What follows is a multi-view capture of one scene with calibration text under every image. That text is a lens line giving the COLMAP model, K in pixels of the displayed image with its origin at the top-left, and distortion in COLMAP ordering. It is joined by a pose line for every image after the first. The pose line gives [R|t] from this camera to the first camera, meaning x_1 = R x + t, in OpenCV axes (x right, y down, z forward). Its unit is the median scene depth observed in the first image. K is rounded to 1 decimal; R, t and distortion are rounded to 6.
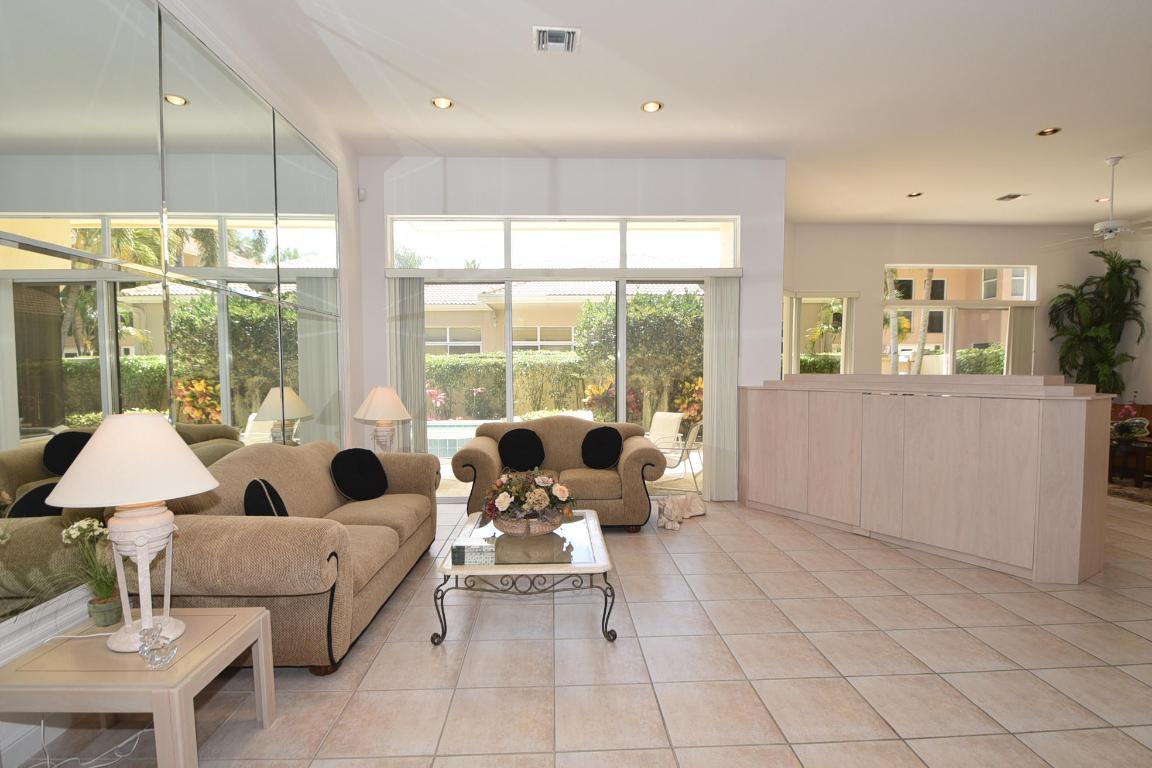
lens RADIAL K [[544.0, 0, 577.0], [0, 544.0, 397.2], [0, 0, 1]] dist [-0.002572, -0.000213]
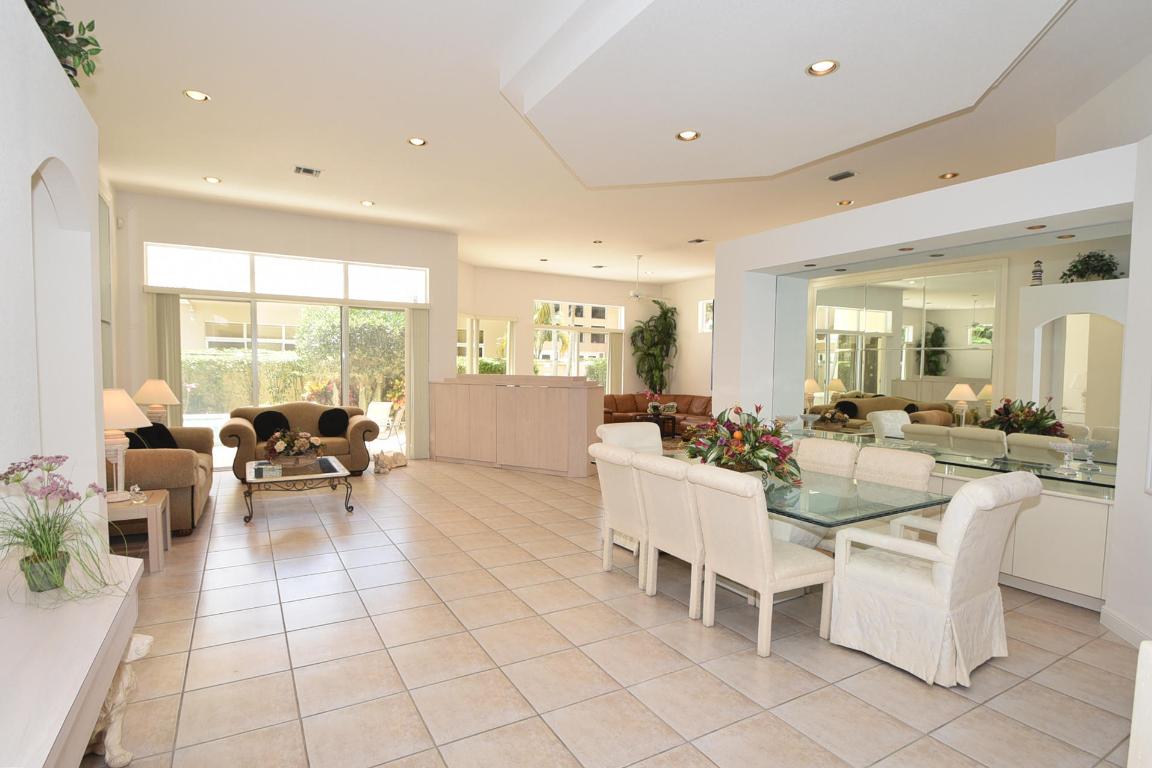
lens RADIAL K [[579.7, 0, 576.2], [0, 579.7, 403.8], [0, 0, 1]] dist [-0.001373, -0.000231]
pose [[0.882642, -0.011941, 0.469894, -0.071380], [0.007500, 0.999908, 0.011321, 0.019139], [-0.469986, -0.006468, 0.882650, -0.441563]]
